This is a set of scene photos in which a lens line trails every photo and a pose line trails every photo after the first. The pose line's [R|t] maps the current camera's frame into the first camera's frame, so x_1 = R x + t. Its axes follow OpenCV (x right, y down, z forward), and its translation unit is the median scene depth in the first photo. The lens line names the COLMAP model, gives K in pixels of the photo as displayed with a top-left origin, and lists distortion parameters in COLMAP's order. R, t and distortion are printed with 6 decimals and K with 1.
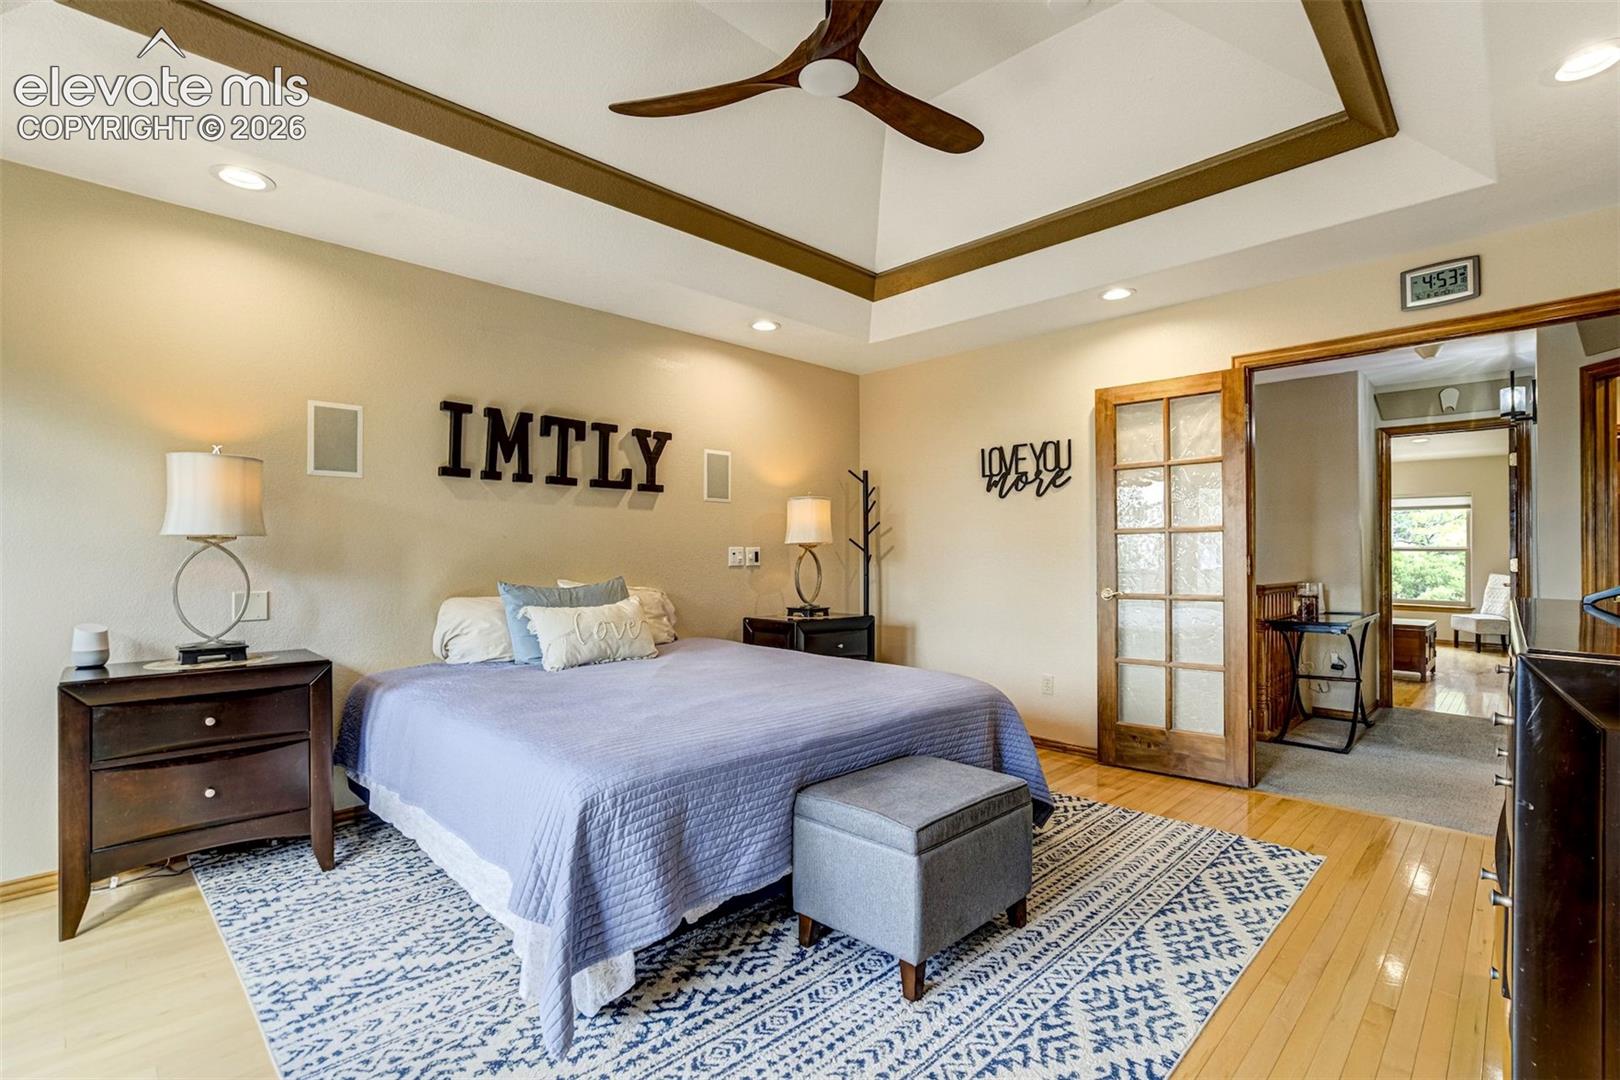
lens RADIAL K [[765.3, 0, 807.1], [0, 765.3, 553.3], [0, 0, 1]] dist [-0.039014, 0.012957]
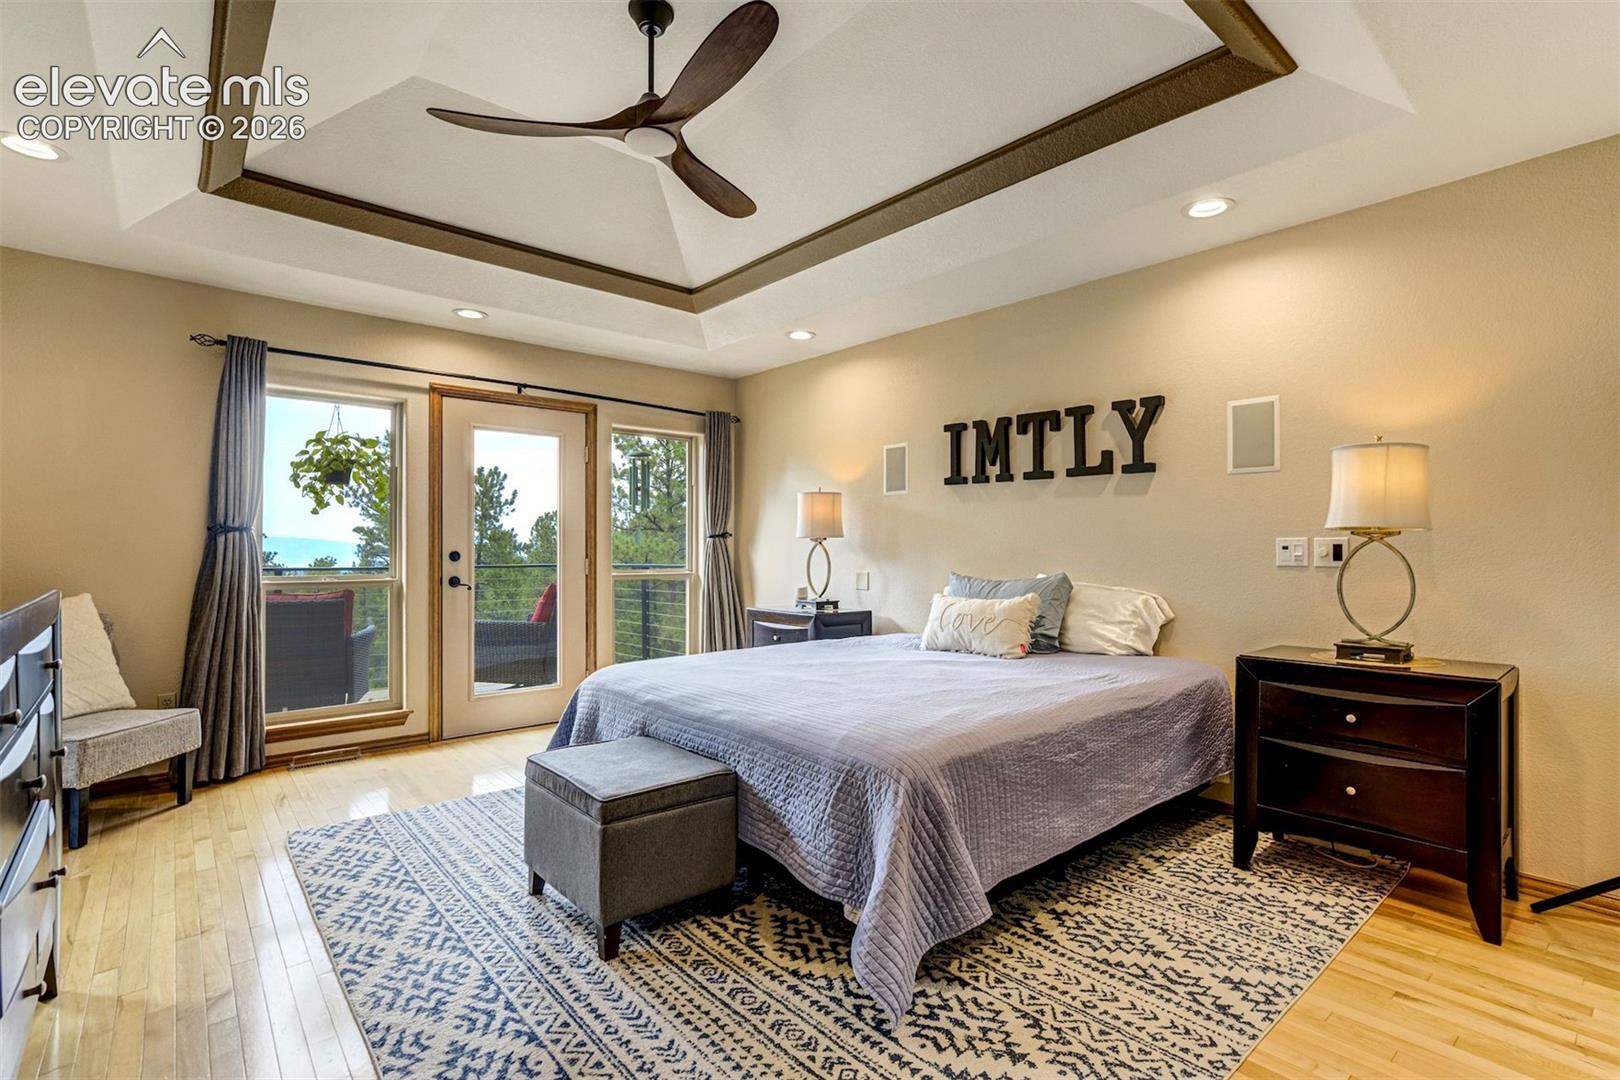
lens RADIAL K [[765.3, 0, 833.3], [0, 765.3, 530.2], [0, 0, 1]] dist [-0.039014, 0.012957]
pose [[-0.056479, -0.031384, -0.997910, 0.771879], [-0.008481, 0.999485, -0.030953, 0.012236], [0.998368, 0.006715, -0.056716, 0.871492]]
